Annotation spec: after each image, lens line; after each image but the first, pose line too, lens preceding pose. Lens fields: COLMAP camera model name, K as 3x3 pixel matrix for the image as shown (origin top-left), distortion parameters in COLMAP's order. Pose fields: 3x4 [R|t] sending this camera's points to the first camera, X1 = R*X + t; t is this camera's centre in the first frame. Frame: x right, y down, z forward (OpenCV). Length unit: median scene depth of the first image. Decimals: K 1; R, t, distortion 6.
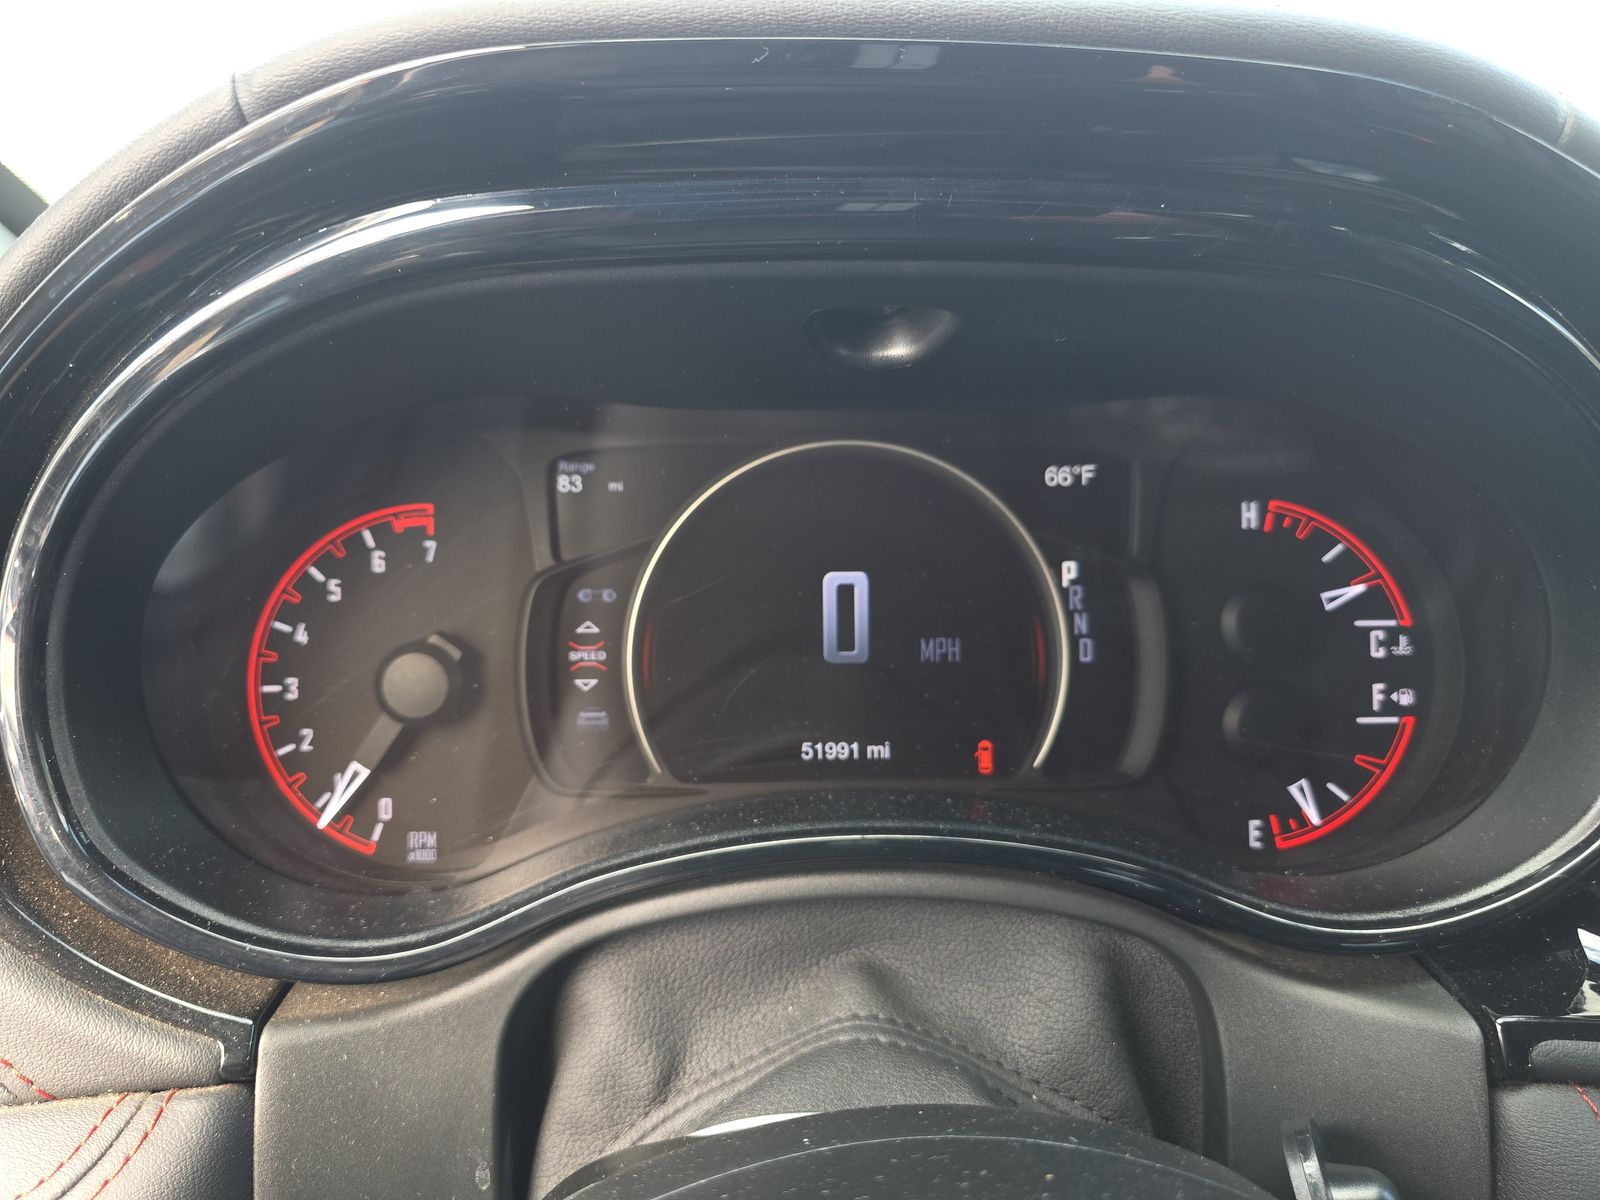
lens RADIAL K [[1063.7, 0, 807.8], [0, 1063.7, 603.0], [0, 0, 1]] dist [0.015551, -0.020860]
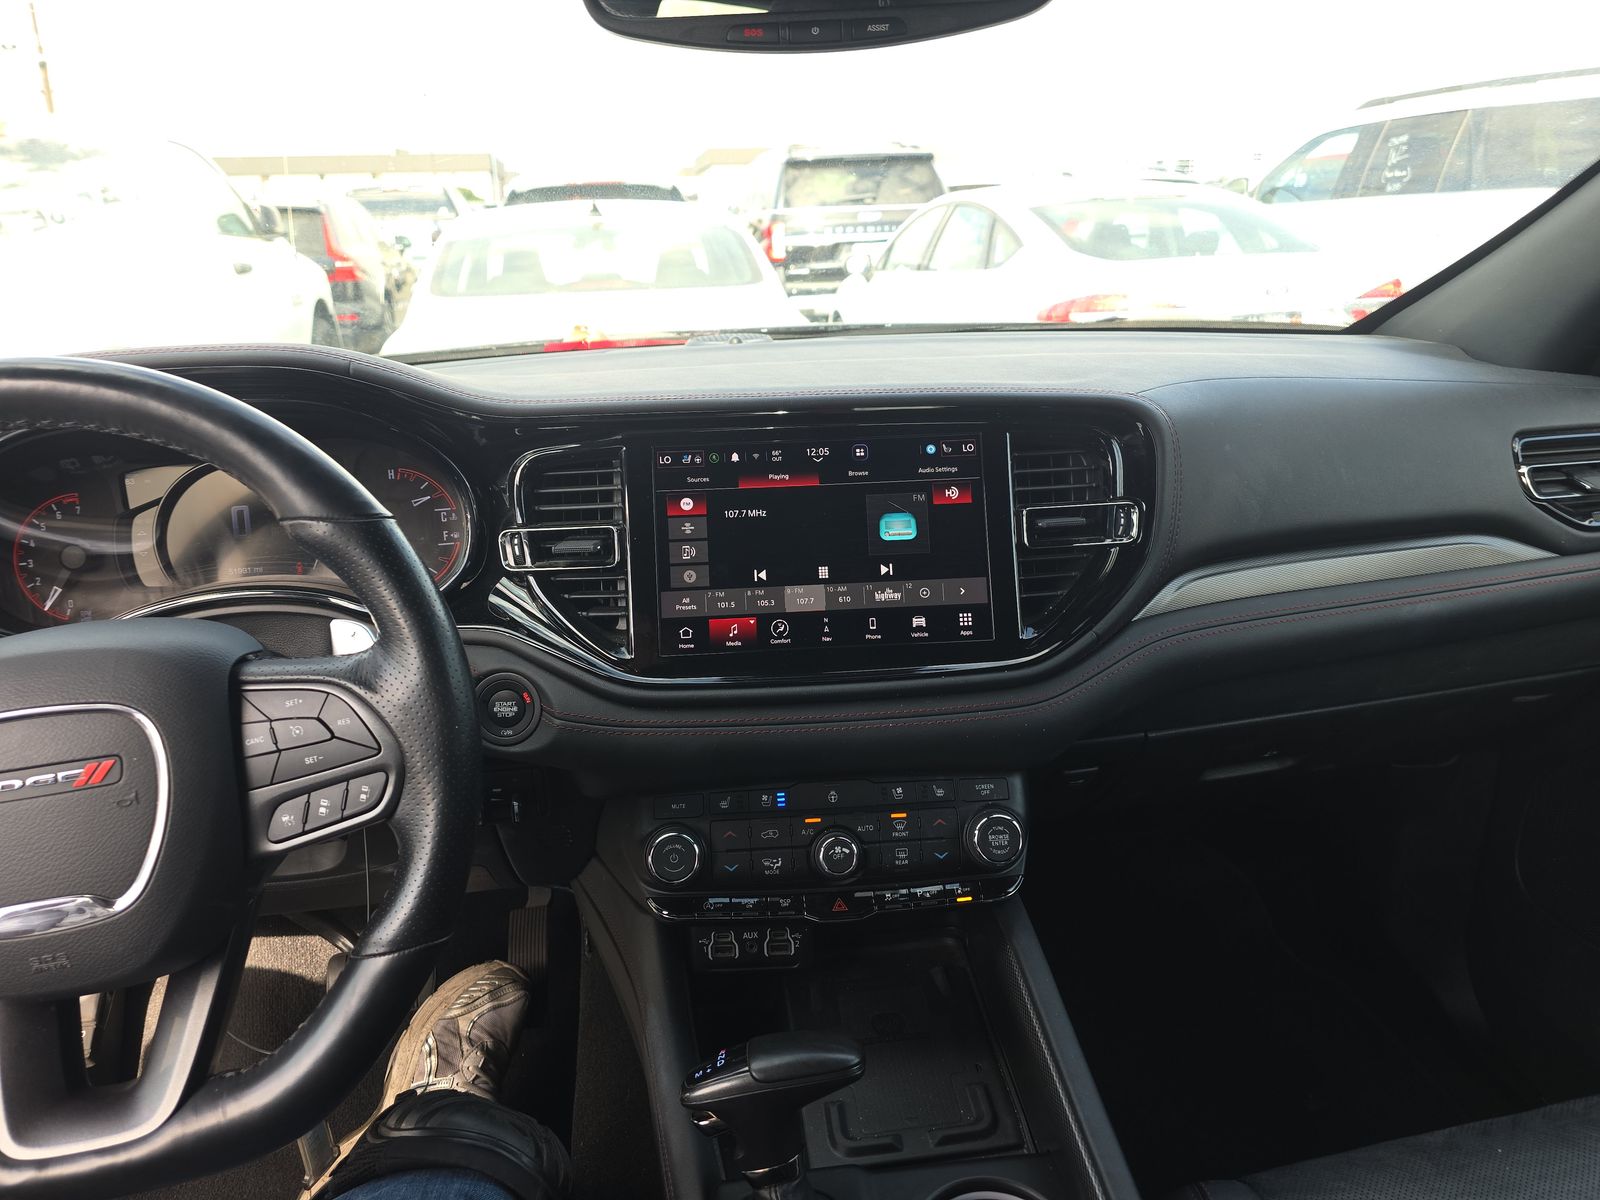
lens RADIAL K [[1063.7, 0, 843.7], [0, 1063.7, 562.4], [0, 0, 1]] dist [0.015551, -0.020860]
pose [[0.991528, -0.083870, 0.099182, 1.343859], [0.081310, 0.996250, 0.029584, 0.167252], [-0.101292, -0.021268, 0.994629, -1.981637]]
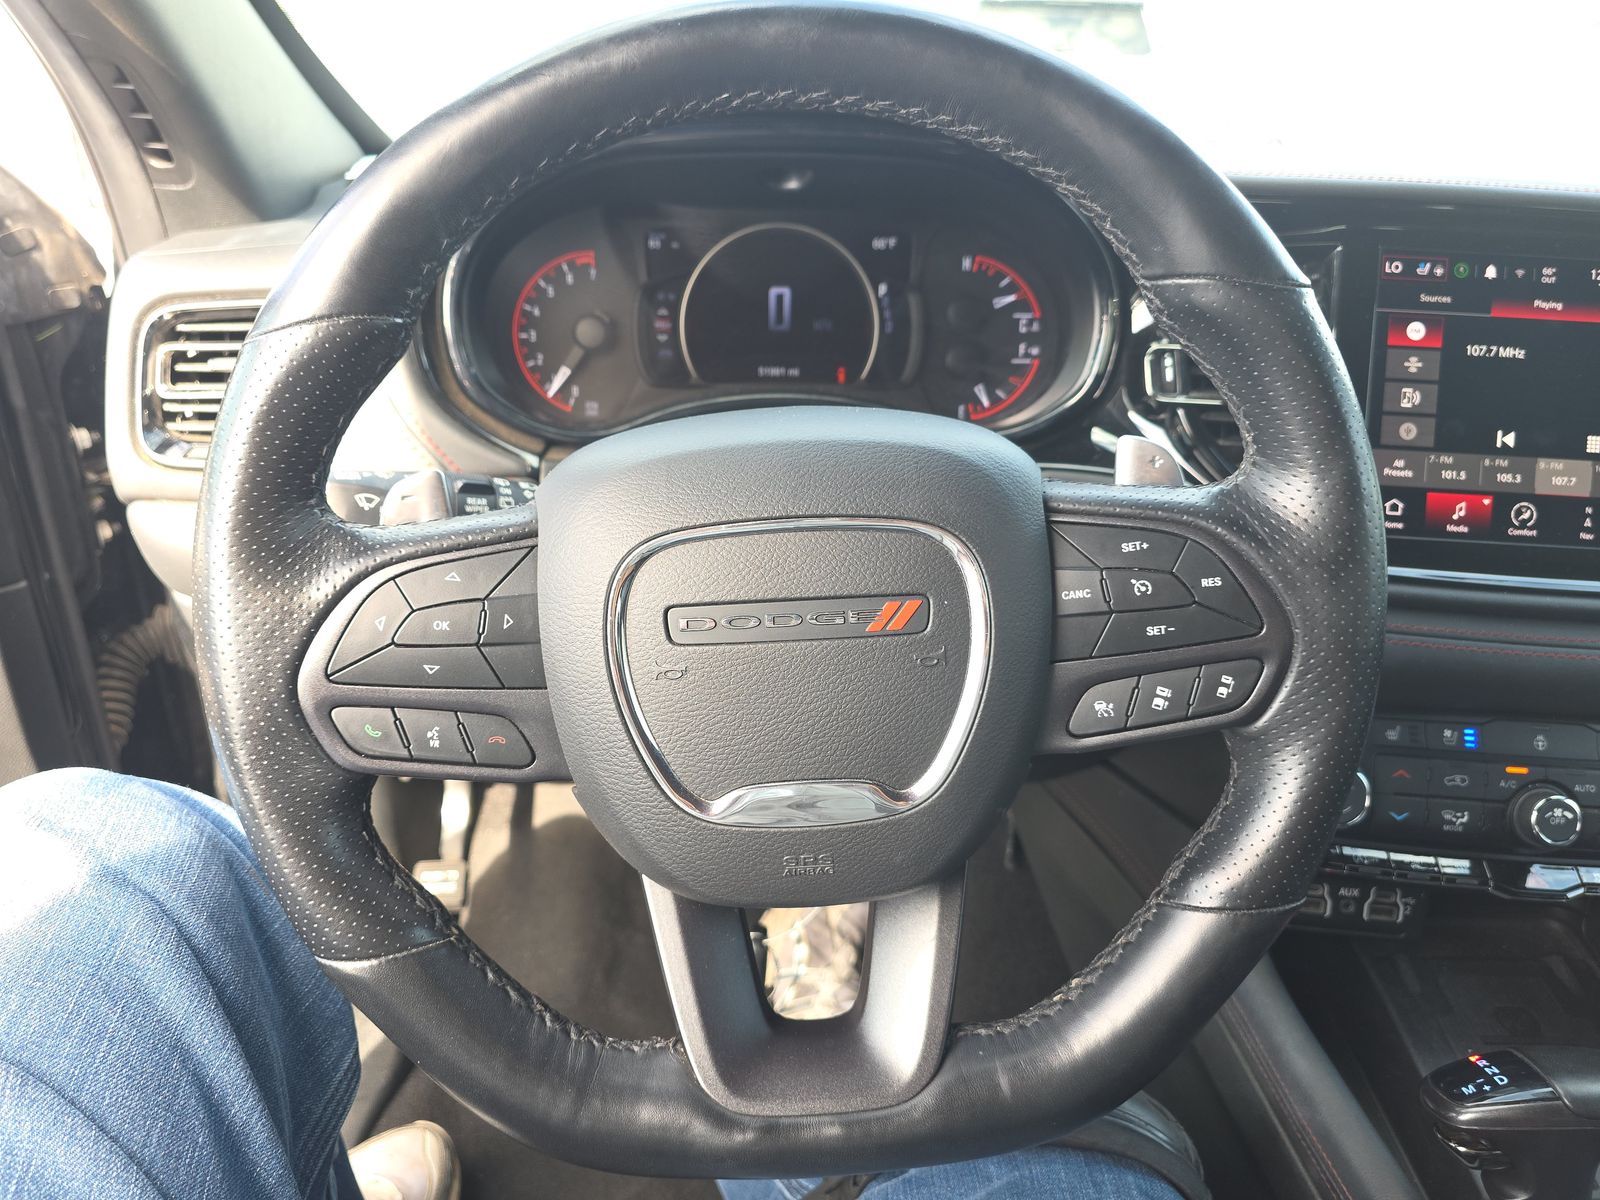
lens RADIAL K [[1063.7, 0, 788.3], [0, 1063.7, 599.2], [0, 0, 1]] dist [0.015551, -0.020860]
pose [[0.999797, 0.016549, -0.011523, 0.091804], [-0.014427, 0.986245, 0.164661, 0.248258], [0.014090, -0.164461, 0.986283, -1.297920]]
